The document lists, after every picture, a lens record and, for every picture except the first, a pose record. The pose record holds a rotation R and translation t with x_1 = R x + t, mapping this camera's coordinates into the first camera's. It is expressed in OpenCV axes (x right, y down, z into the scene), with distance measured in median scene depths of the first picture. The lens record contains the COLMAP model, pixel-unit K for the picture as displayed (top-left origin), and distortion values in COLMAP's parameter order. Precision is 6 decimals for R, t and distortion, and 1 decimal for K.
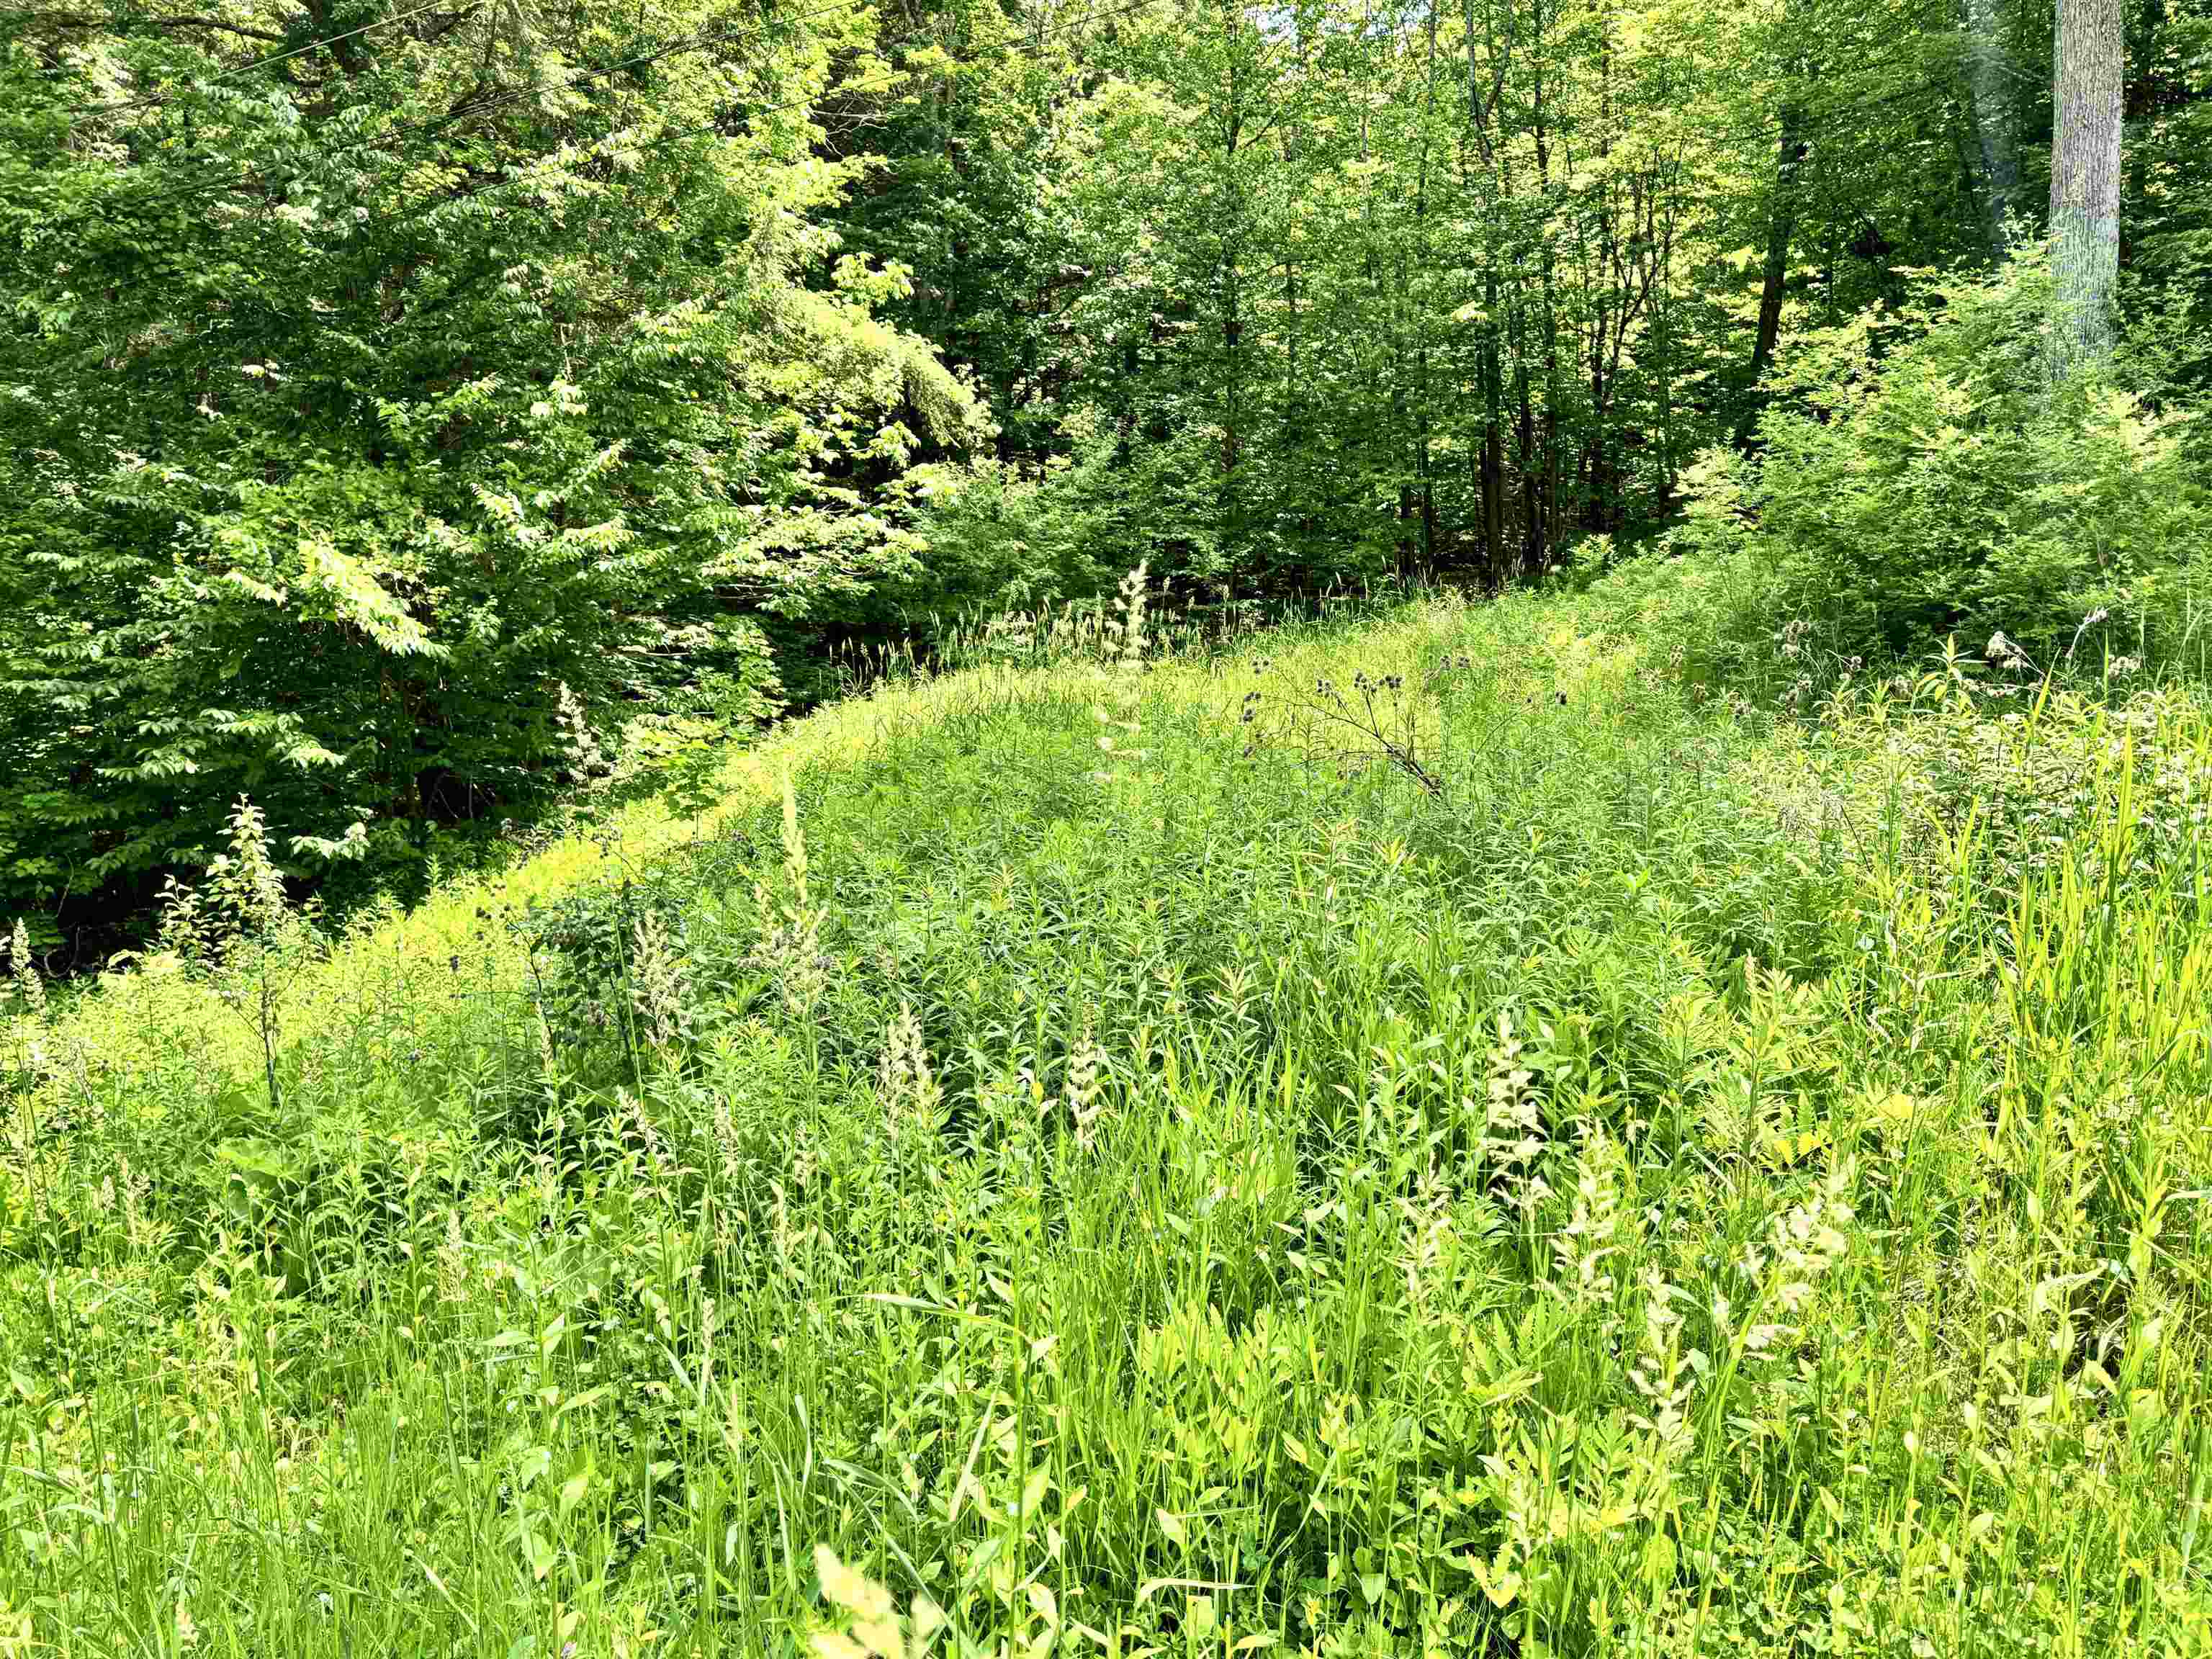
lens RADIAL K [[1587.7, 0, 1106.0], [0, 1587.7, 829.5], [0, 0, 1]] dist [0.122576, -0.199704]
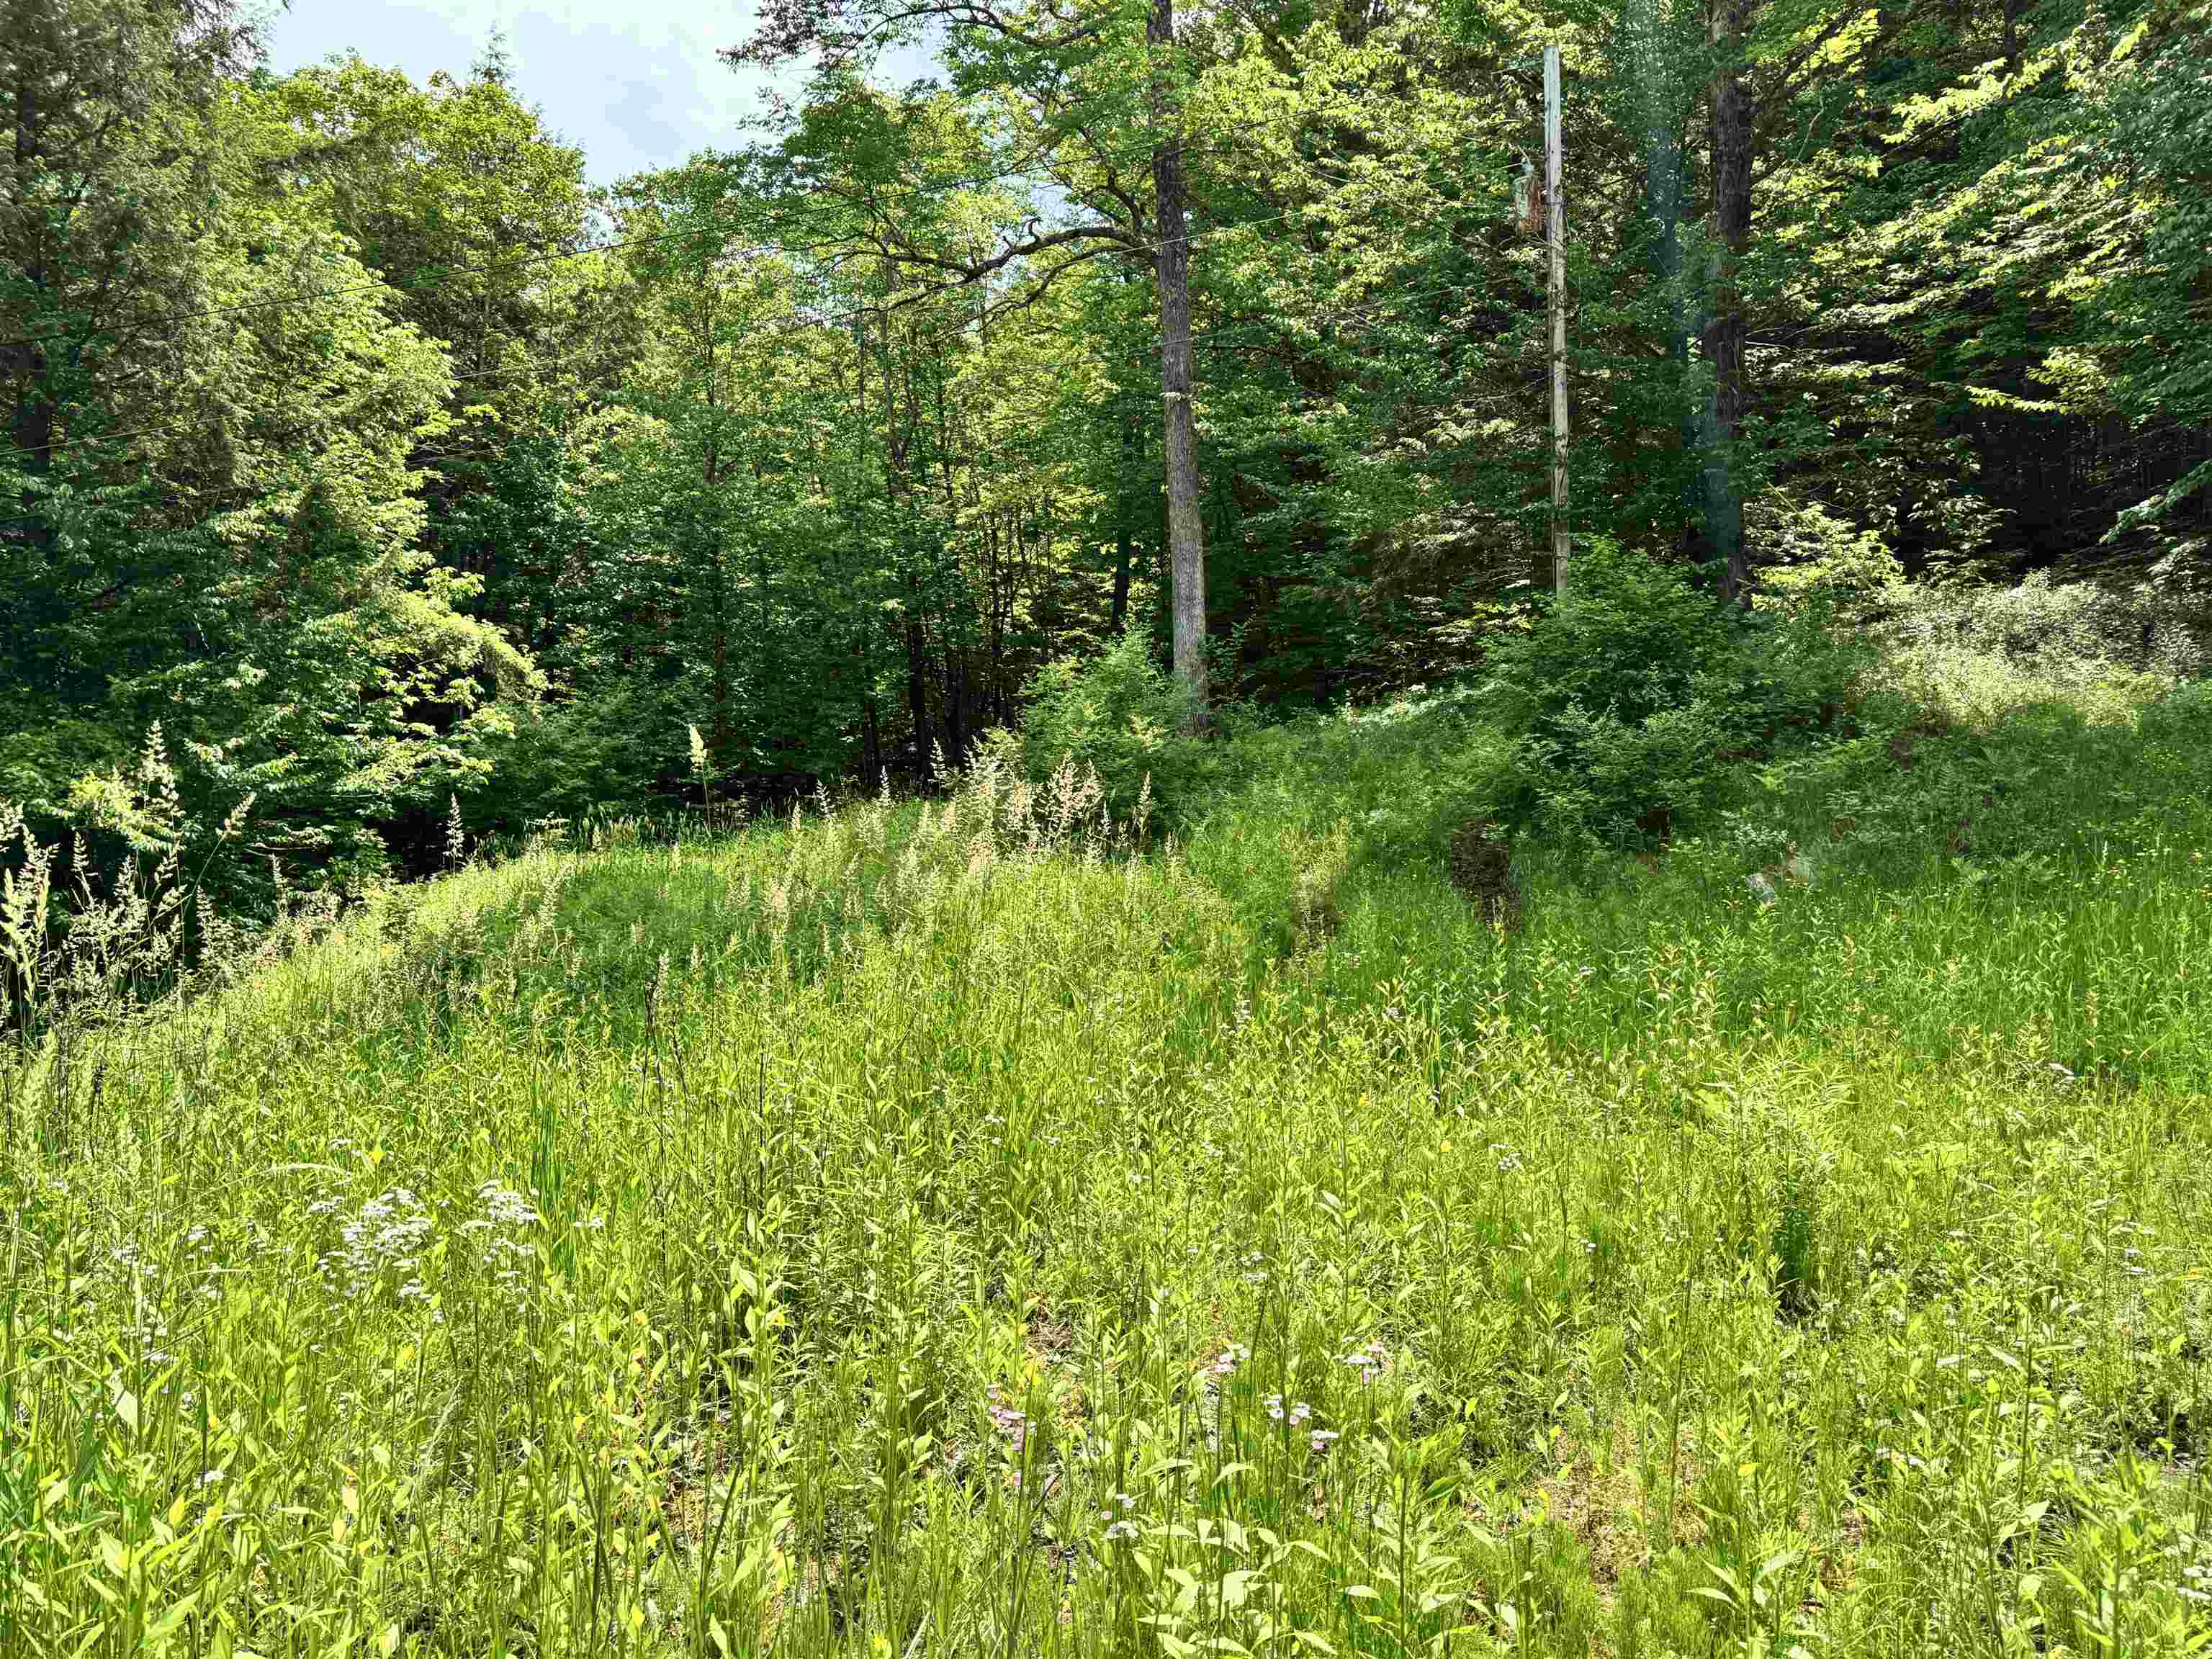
lens RADIAL K [[1587.7, 0, 1106.0], [0, 1587.7, 829.5], [0, 0, 1]] dist [0.122576, -0.199704]
pose [[0.950434, -0.012642, 0.310668, -0.042225], [0.048578, 0.992941, -0.108209, 0.051176], [-0.307107, 0.117937, 0.944339, -0.463181]]
